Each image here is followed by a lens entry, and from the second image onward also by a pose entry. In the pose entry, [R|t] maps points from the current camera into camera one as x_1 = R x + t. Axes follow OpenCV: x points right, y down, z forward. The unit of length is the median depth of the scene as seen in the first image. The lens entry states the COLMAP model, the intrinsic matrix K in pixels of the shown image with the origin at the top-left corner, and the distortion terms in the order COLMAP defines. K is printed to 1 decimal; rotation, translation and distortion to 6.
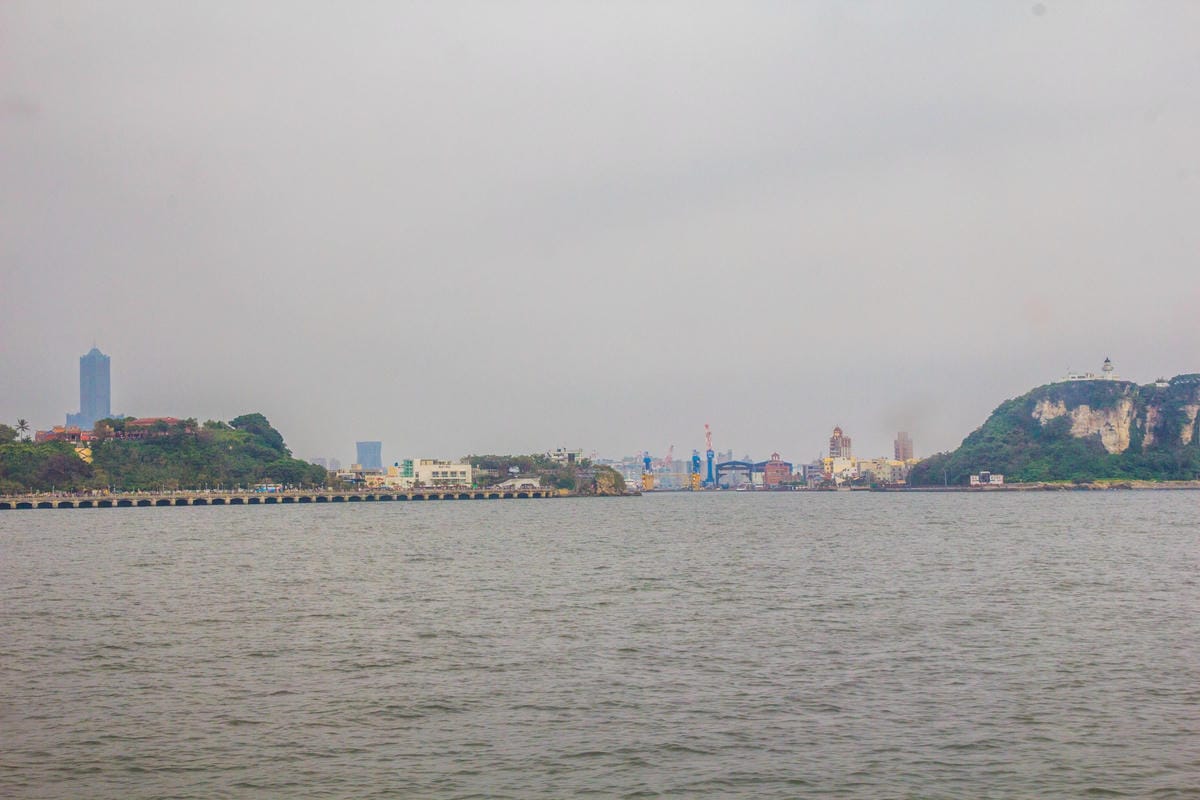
lens RADIAL K [[1908.0, 0, 603.9], [0, 1908.0, 397.1], [0, 0, 1]] dist [0.119353, 0.000000]
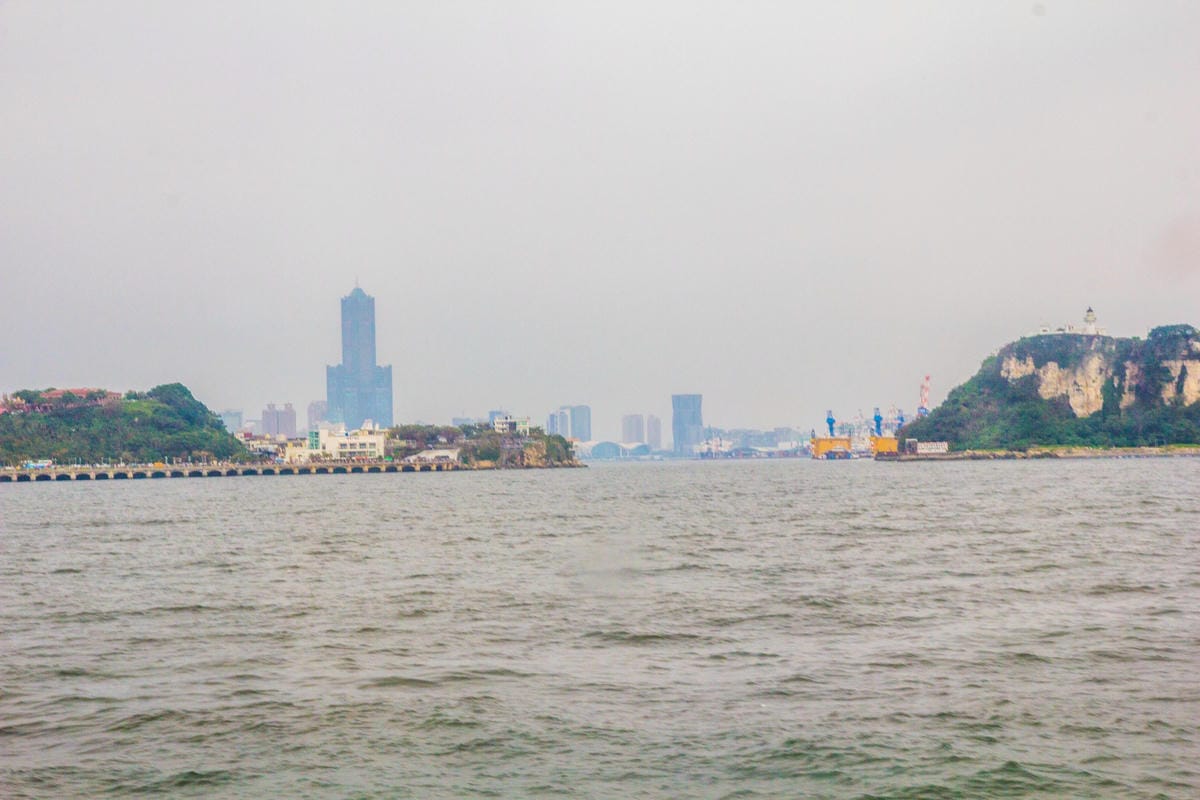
lens RADIAL K [[2457.7, 0, 597.8], [0, 2457.7, 401.1], [0, 0, 1]] dist [0.040273, 0.000000]
pose [[0.975967, -0.010674, -0.217657, 0.292163], [0.017026, 0.999482, 0.027327, -0.012405], [0.217252, -0.030376, 0.975643, -0.149341]]
